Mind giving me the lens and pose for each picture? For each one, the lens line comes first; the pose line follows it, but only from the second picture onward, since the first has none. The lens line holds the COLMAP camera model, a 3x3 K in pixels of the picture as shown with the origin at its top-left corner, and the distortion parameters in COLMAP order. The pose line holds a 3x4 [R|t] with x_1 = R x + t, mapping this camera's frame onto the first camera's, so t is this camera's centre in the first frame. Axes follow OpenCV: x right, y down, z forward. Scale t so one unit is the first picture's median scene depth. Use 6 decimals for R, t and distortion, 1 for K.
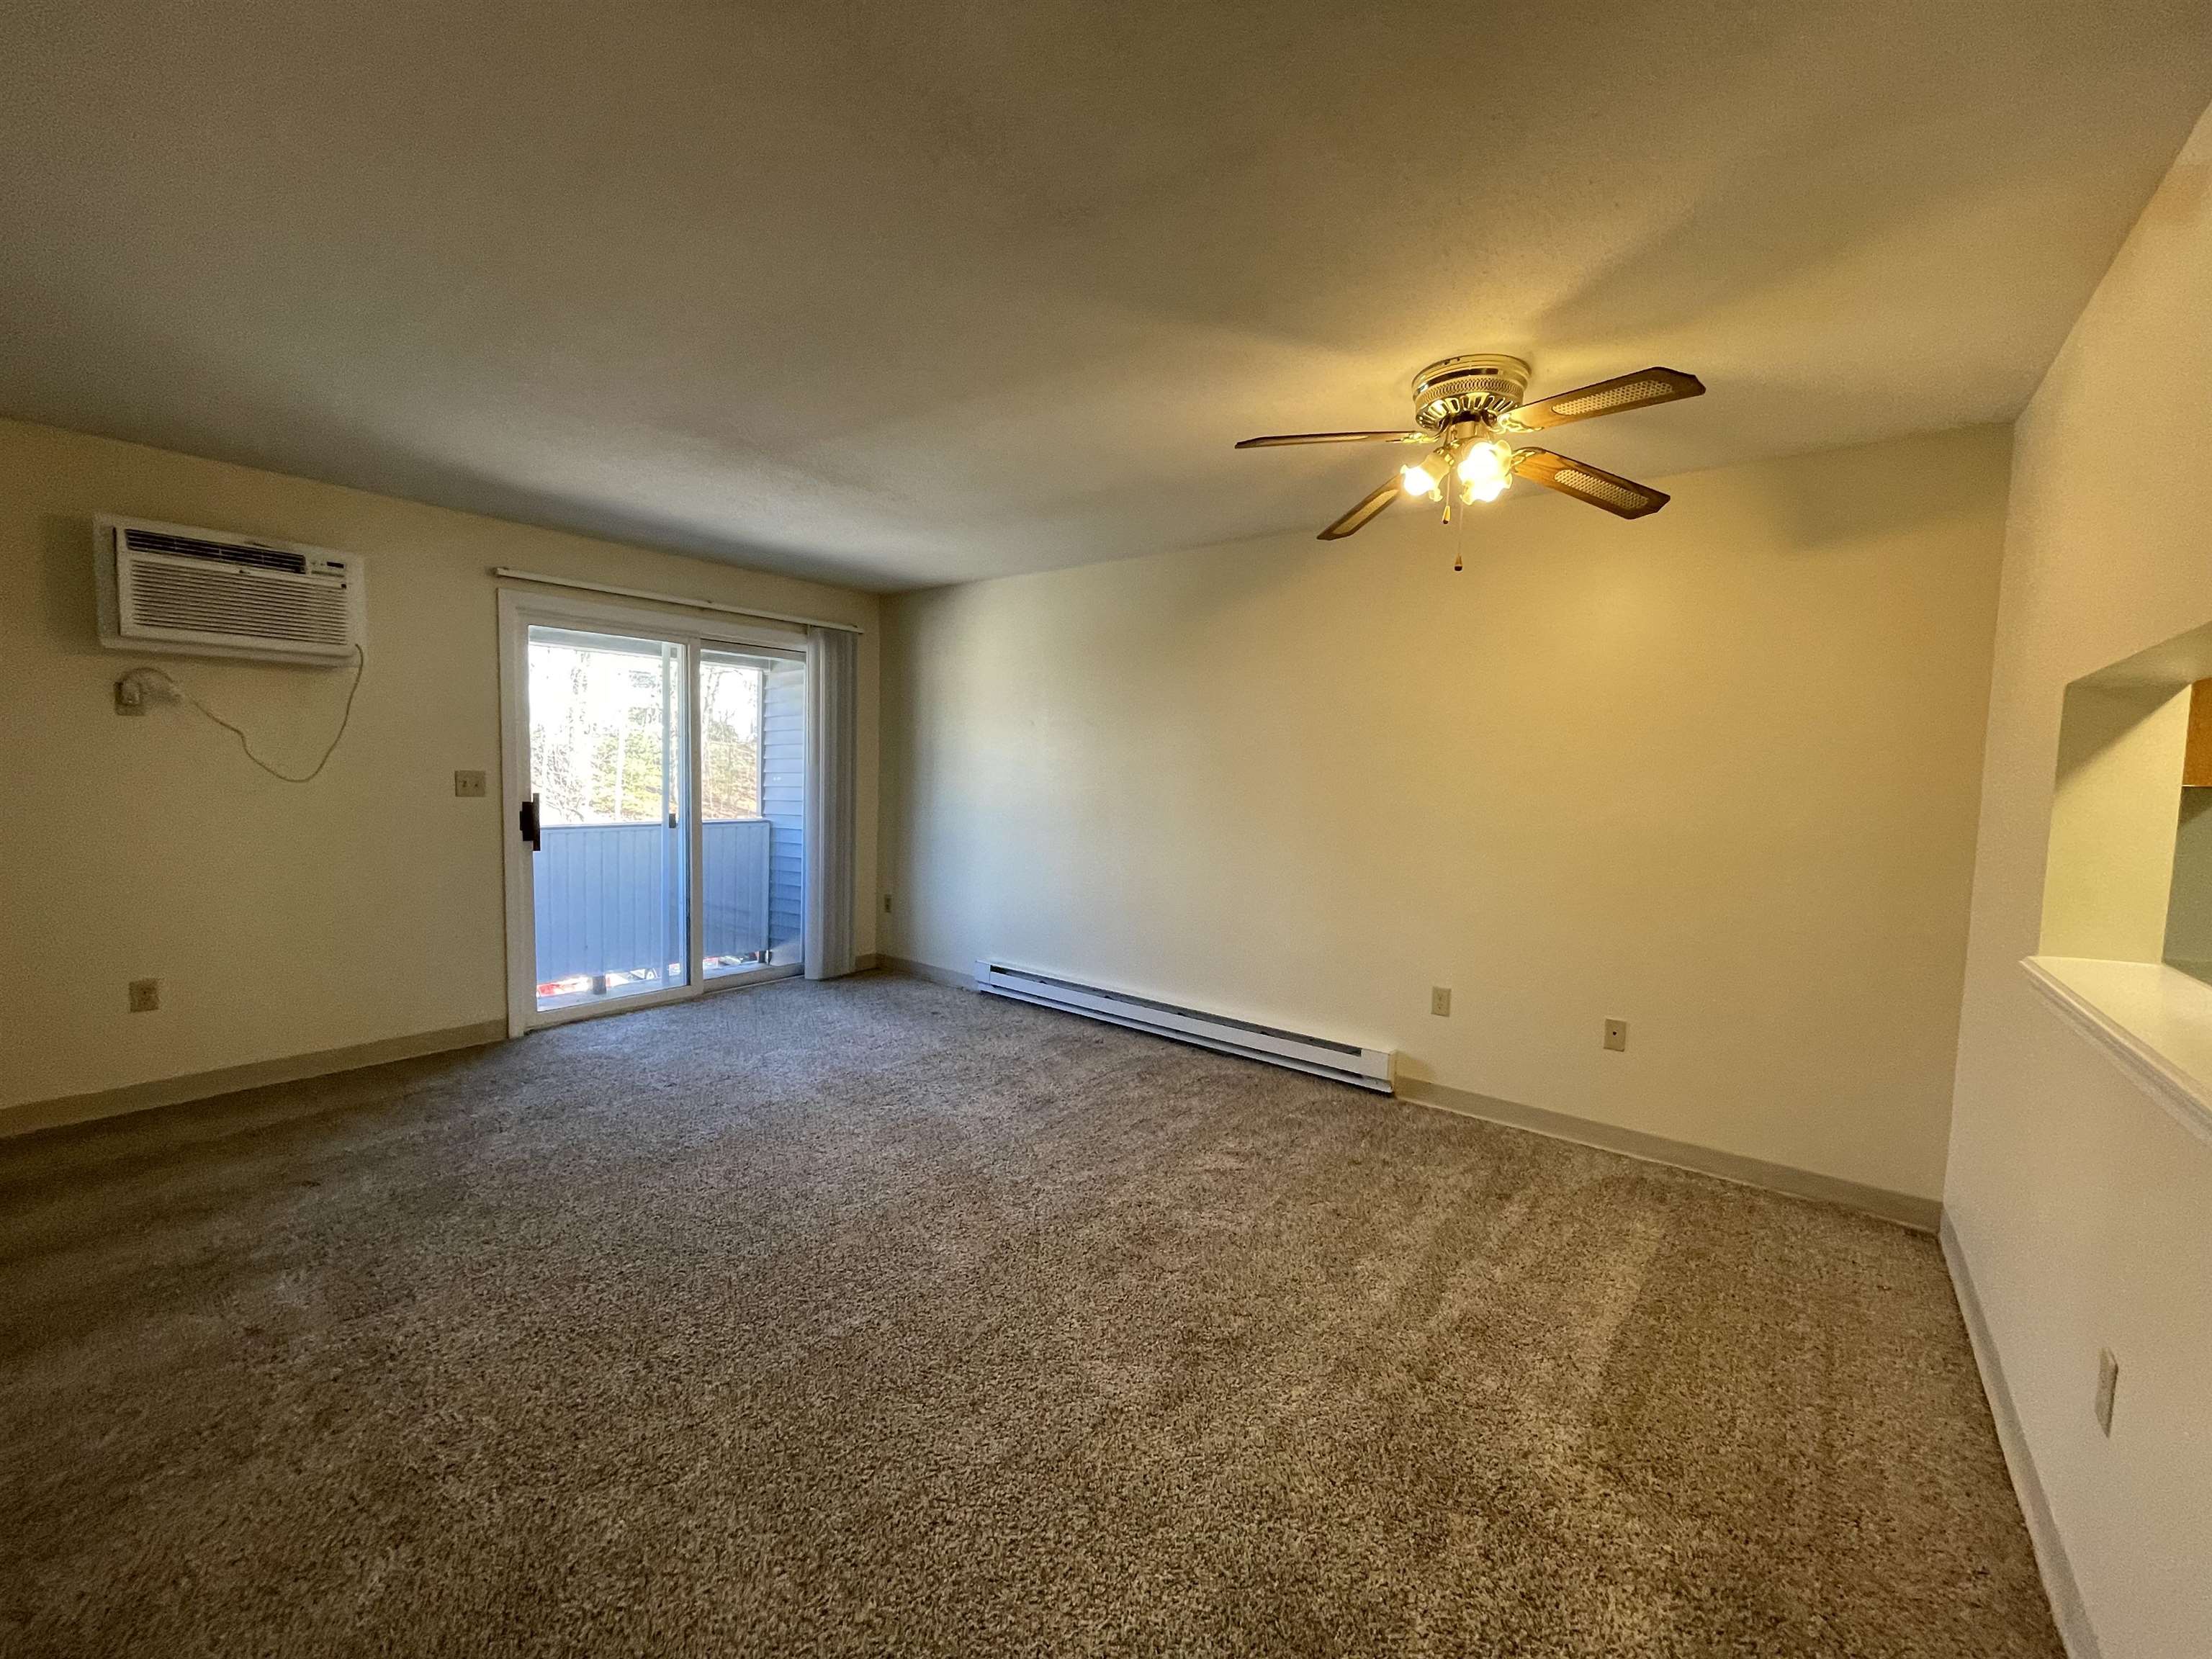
lens RADIAL K [[896.4, 0, 1100.9], [0, 896.4, 831.3], [0, 0, 1]] dist [-0.000847, -0.000506]
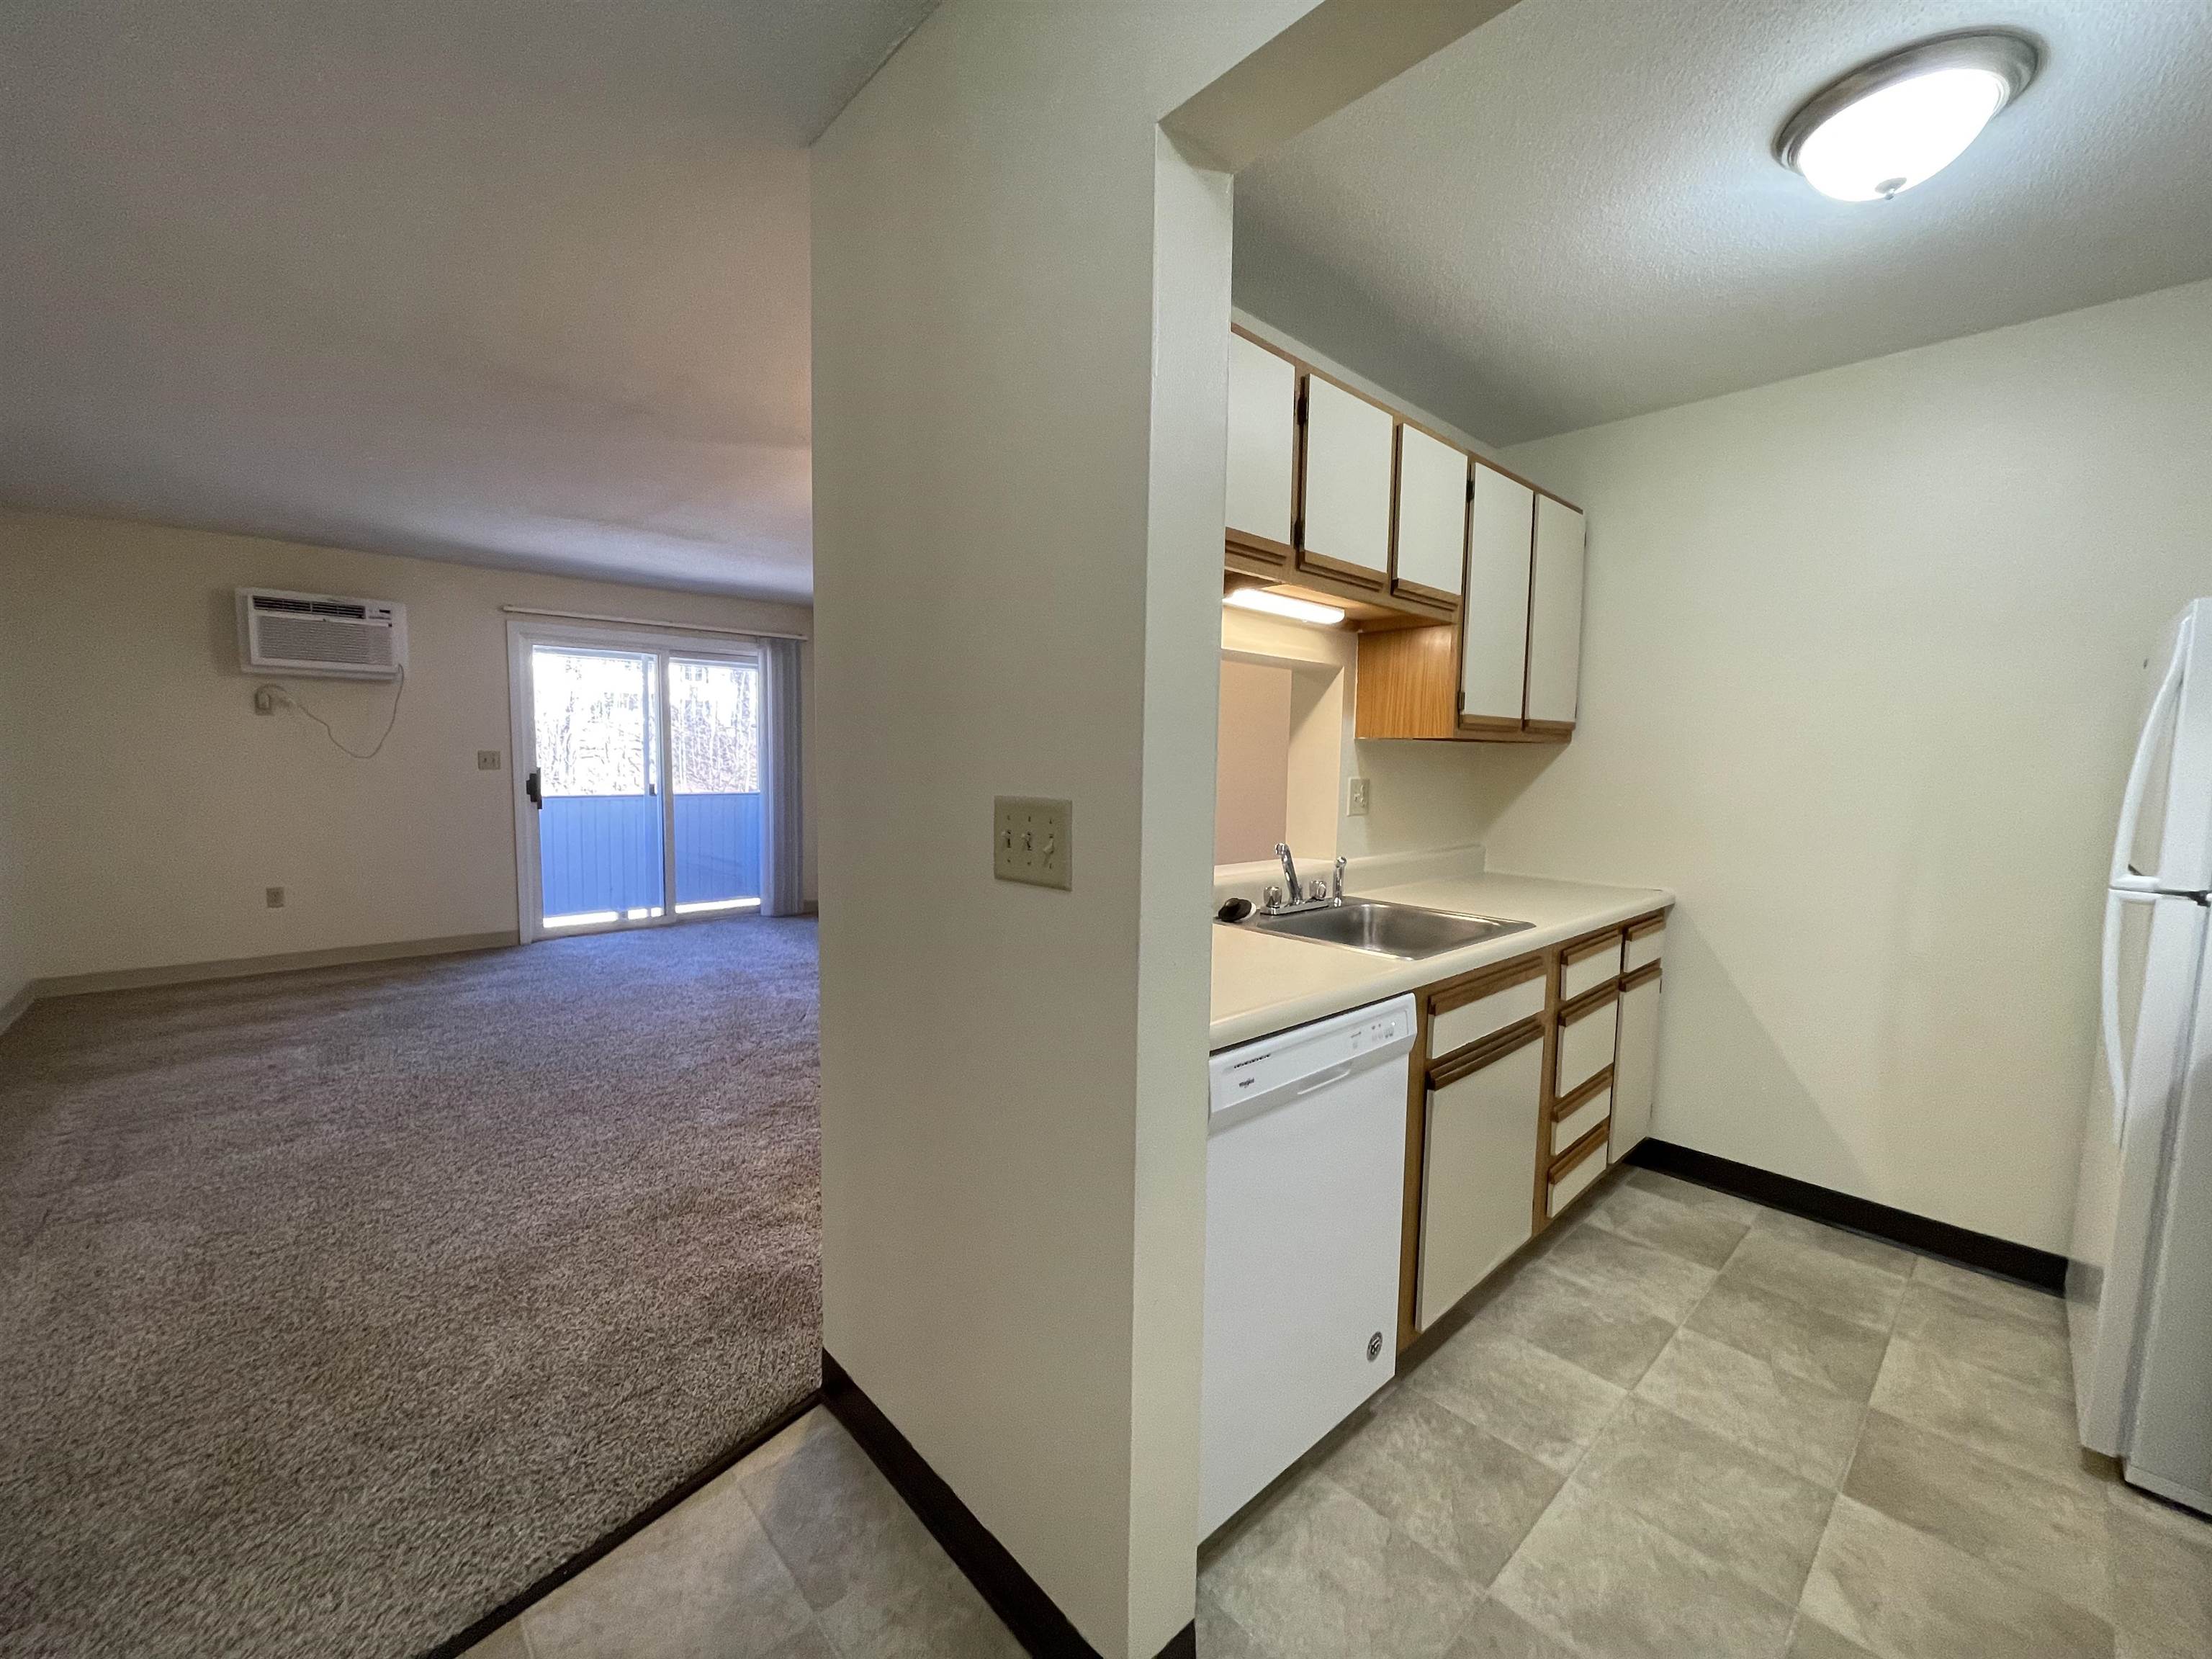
lens RADIAL K [[896.4, 0, 1100.9], [0, 896.4, 831.3], [0, 0, 1]] dist [-0.000847, -0.000506]
pose [[0.985339, 0.003650, -0.170570, 0.557059], [-0.001820, 0.999939, 0.010884, 0.047771], [0.170599, -0.010414, 0.985285, -0.258653]]
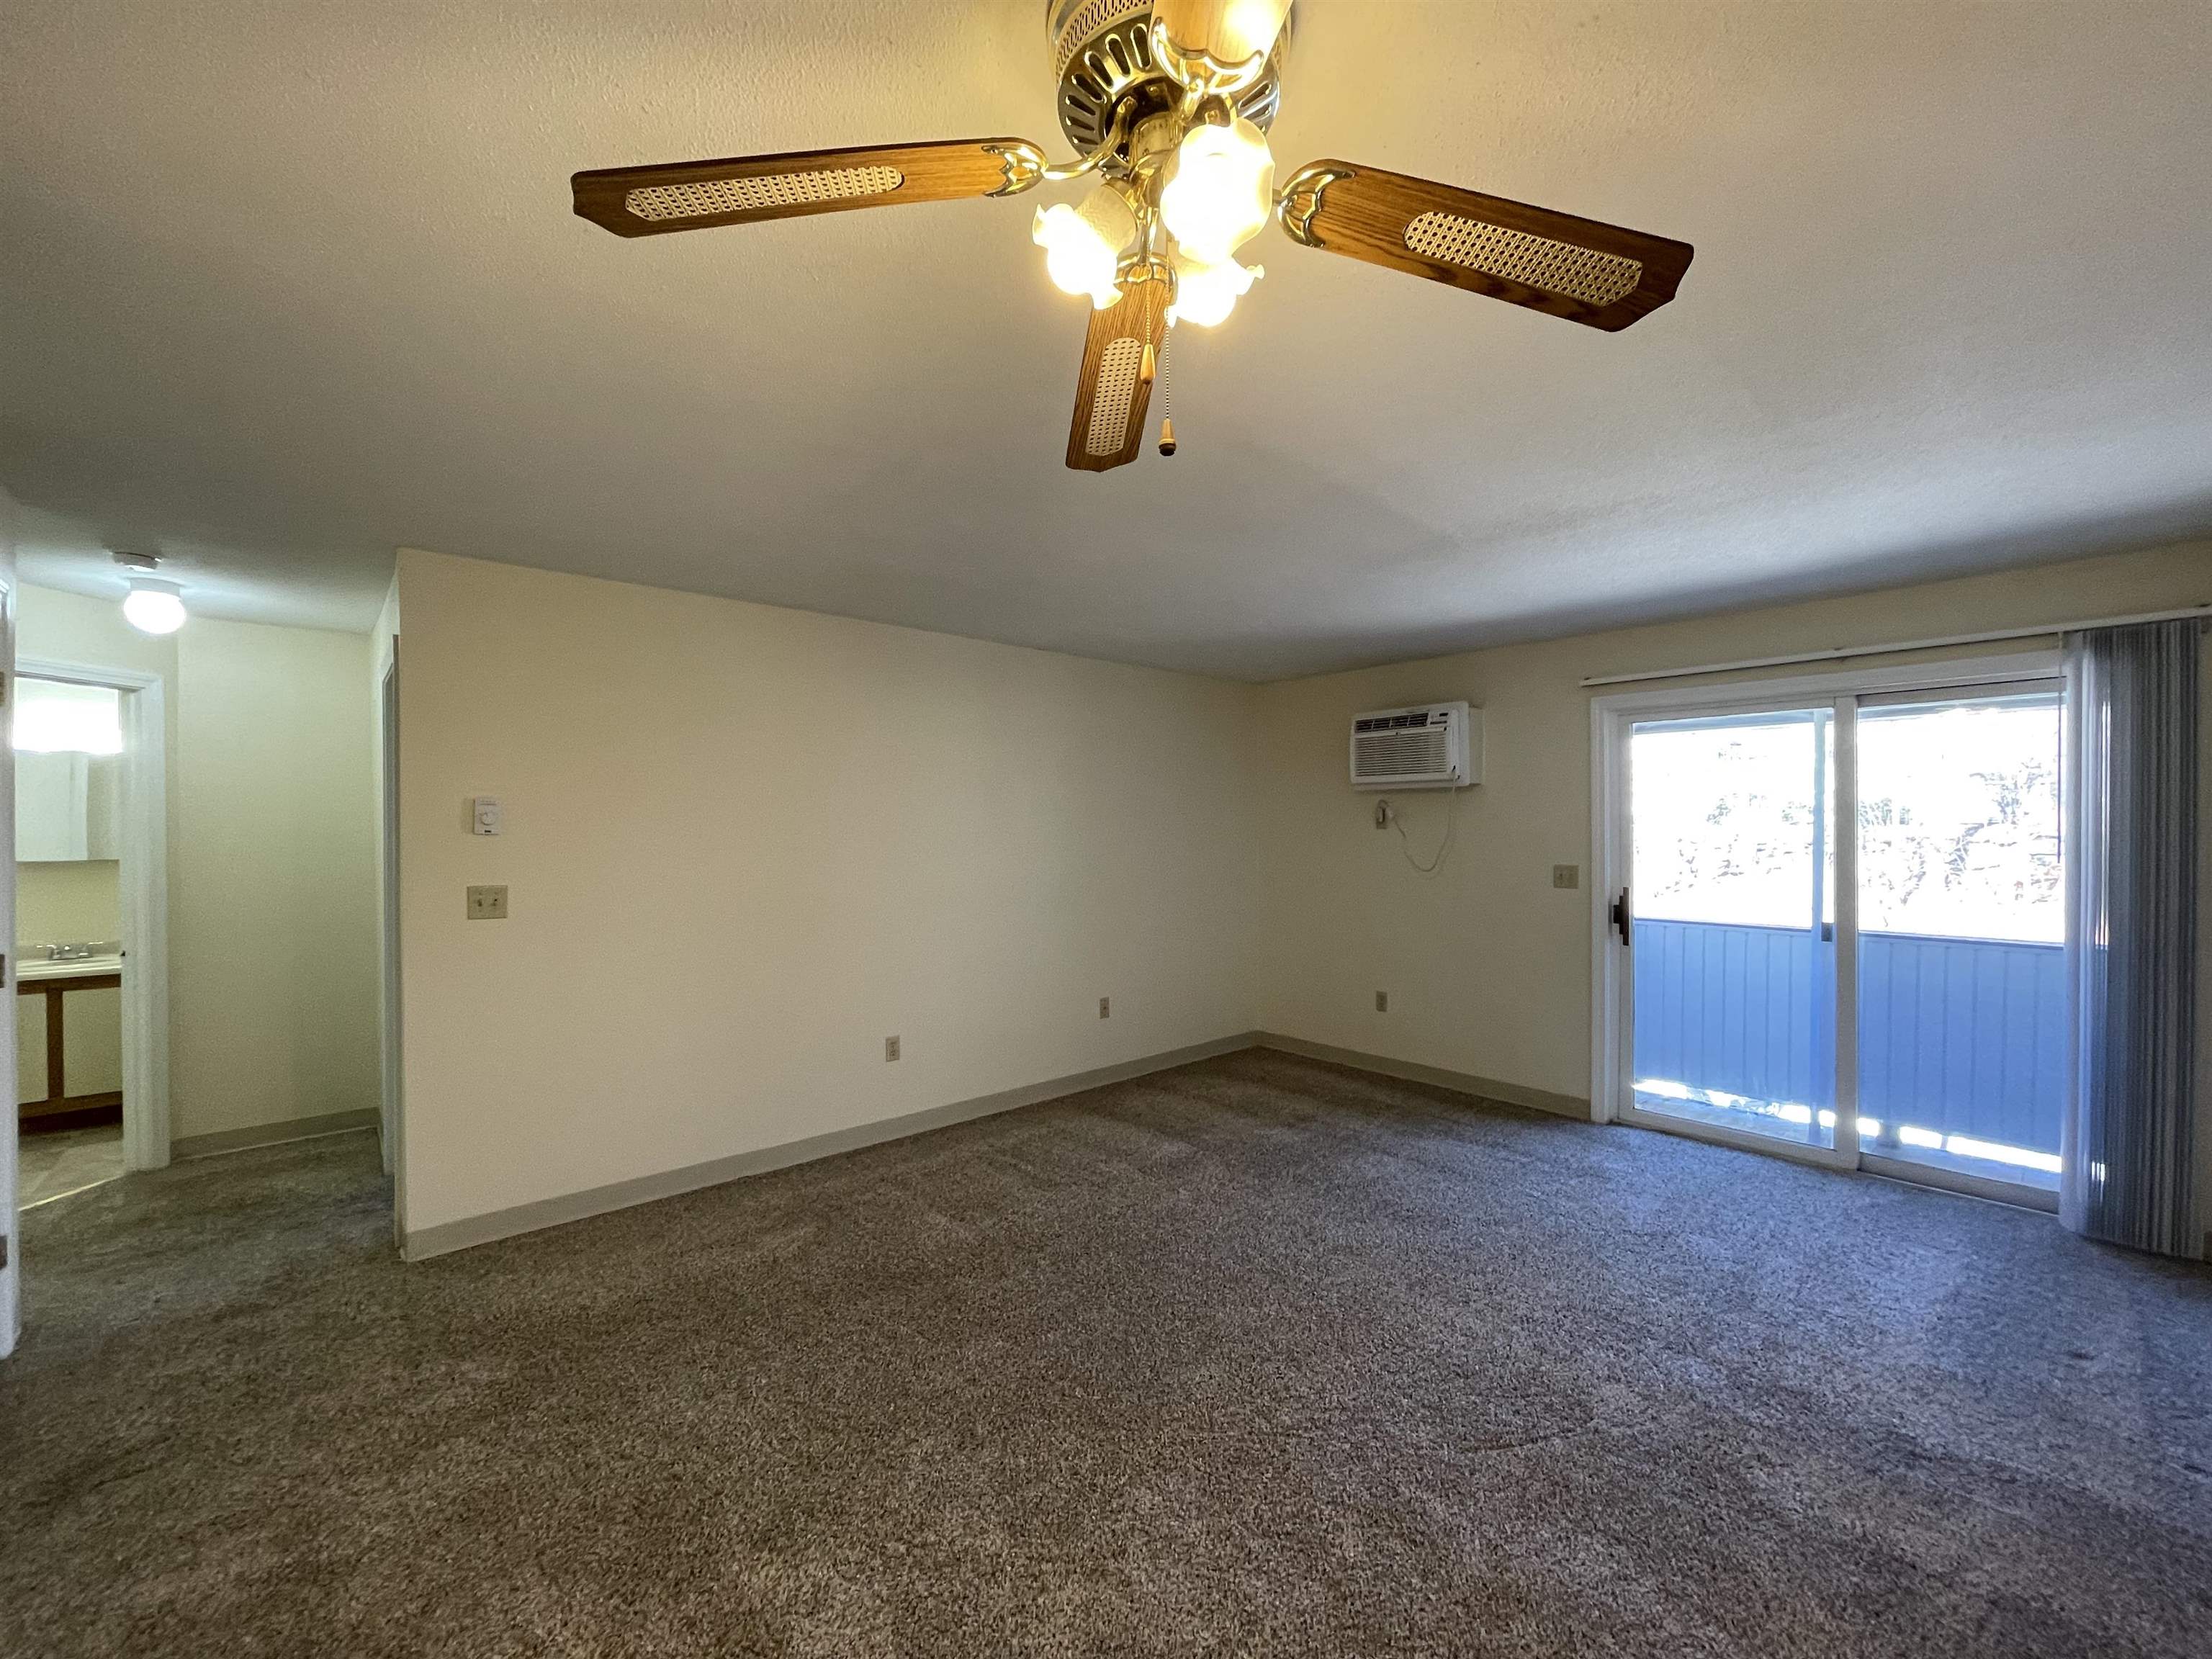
lens RADIAL K [[904.7, 0, 1116.4], [0, 904.7, 835.9], [0, 0, 1]] dist [0.000691, 0.000003]
pose [[-0.177402, -0.018526, -0.983964, 0.585356], [-0.070963, 0.997461, -0.005986, -0.066252], [0.981577, 0.068763, -0.178266, 0.750779]]
